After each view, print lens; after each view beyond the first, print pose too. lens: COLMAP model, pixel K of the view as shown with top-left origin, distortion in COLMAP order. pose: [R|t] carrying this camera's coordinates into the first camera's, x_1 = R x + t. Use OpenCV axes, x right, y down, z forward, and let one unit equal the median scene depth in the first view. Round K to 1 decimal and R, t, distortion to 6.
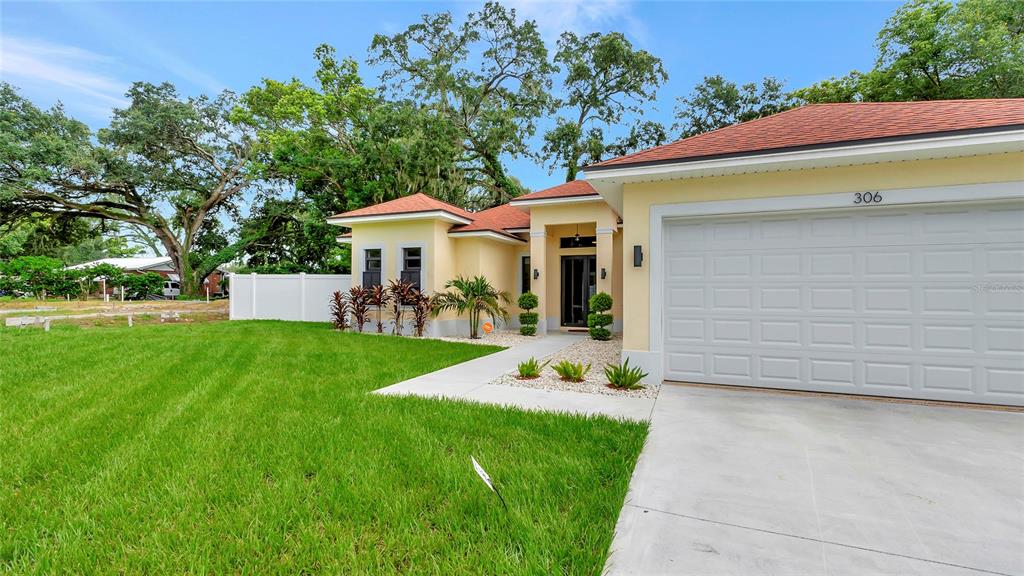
lens RADIAL K [[457.7, 0, 512.0], [0, 457.7, 288.0], [0, 0, 1]] dist [0.000826, 0.000309]
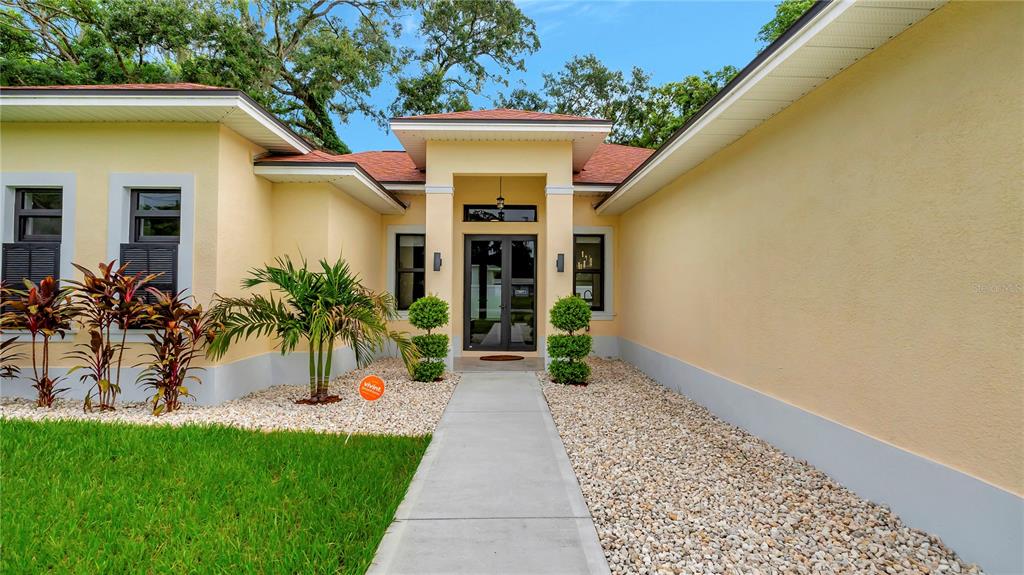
lens RADIAL K [[449.7, 0, 513.1], [0, 449.7, 278.9], [0, 0, 1]] dist [-0.001550, -0.000045]
pose [[0.920418, 0.012383, 0.390739, -0.073741], [-0.006451, 0.999843, -0.016492, -0.001669], [-0.390882, 0.012659, 0.920354, 0.469842]]
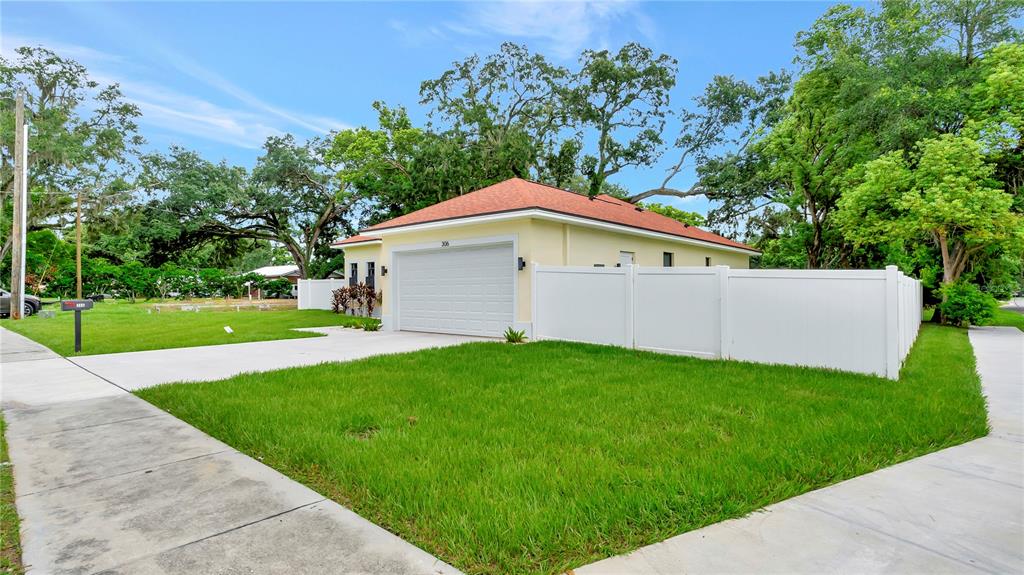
lens RADIAL K [[512.6, 0, 512.0], [0, 512.6, 287.5], [0, 0, 1]] dist [0.000152, -0.000028]
pose [[0.952320, -0.012760, -0.304835, 0.739715], [0.012849, 0.999916, -0.001717, 0.009454], [0.304831, -0.002282, 0.952404, -0.511906]]
